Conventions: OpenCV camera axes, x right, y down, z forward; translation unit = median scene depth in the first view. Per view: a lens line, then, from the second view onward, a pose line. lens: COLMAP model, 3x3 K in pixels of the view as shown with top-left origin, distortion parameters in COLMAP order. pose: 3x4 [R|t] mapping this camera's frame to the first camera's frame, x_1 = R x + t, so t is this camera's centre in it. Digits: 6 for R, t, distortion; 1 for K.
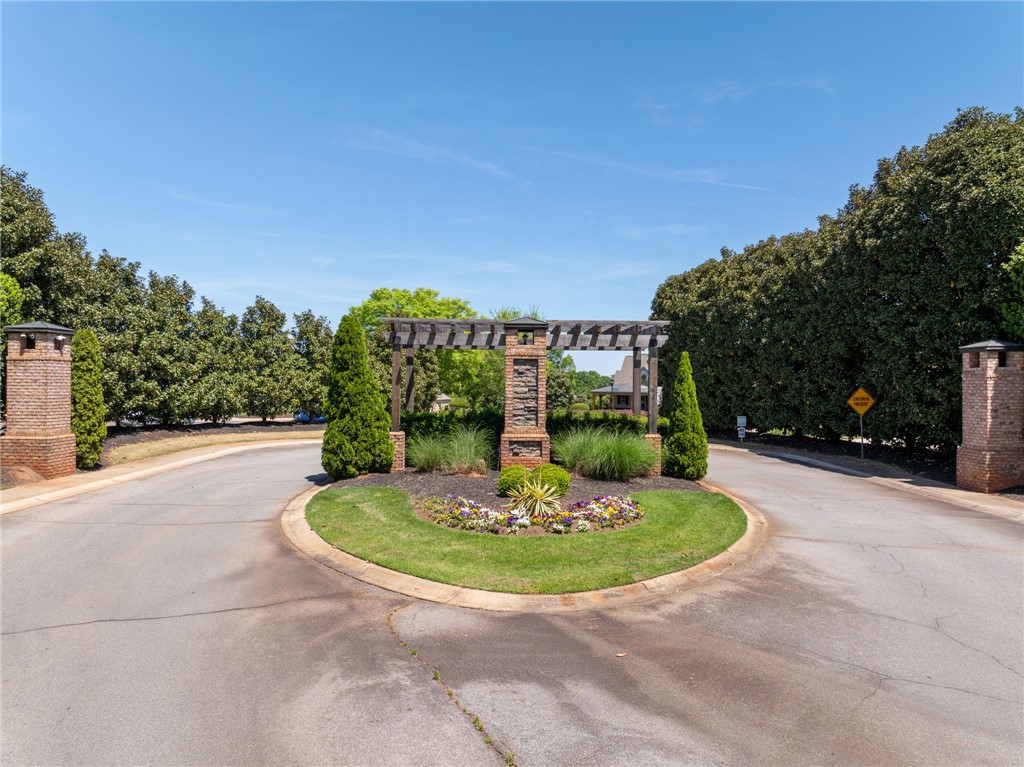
lens RADIAL K [[722.7, 0, 516.0], [0, 722.7, 340.3], [0, 0, 1]] dist [-0.041179, 0.005340]
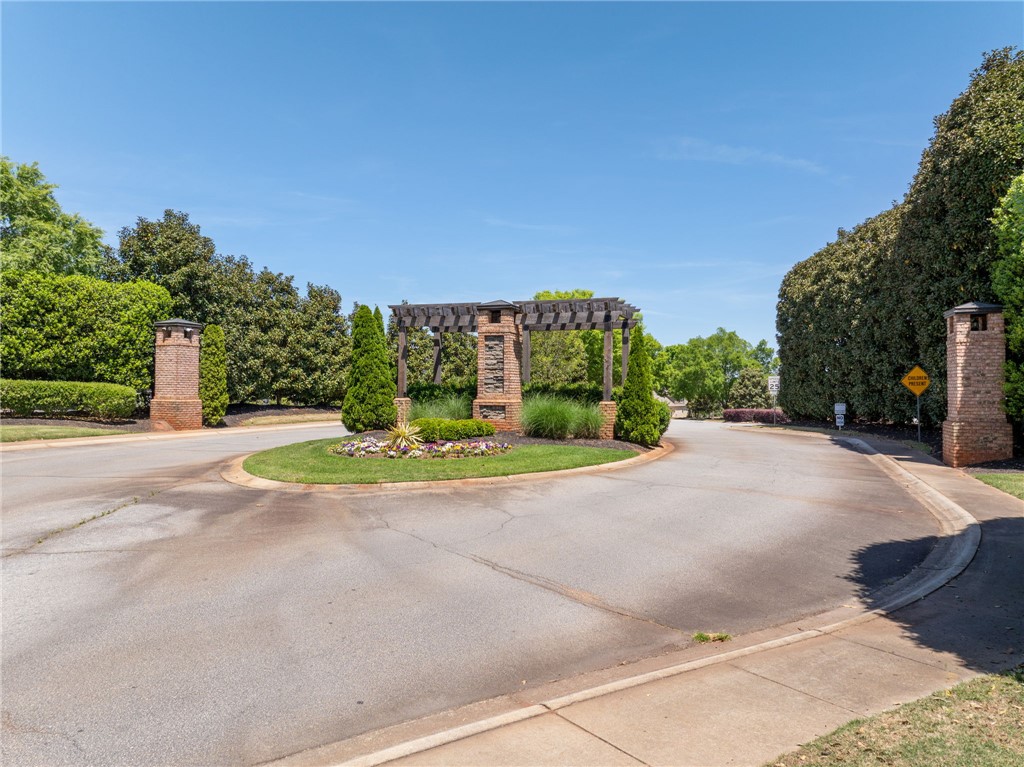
lens RADIAL K [[722.7, 0, 516.0], [0, 722.7, 340.3], [0, 0, 1]] dist [-0.041179, 0.005340]
pose [[0.931012, -0.024608, -0.364157, 0.458323], [0.019479, 0.999653, -0.017752, 0.053738], [0.364468, 0.009434, 0.931168, -0.069520]]
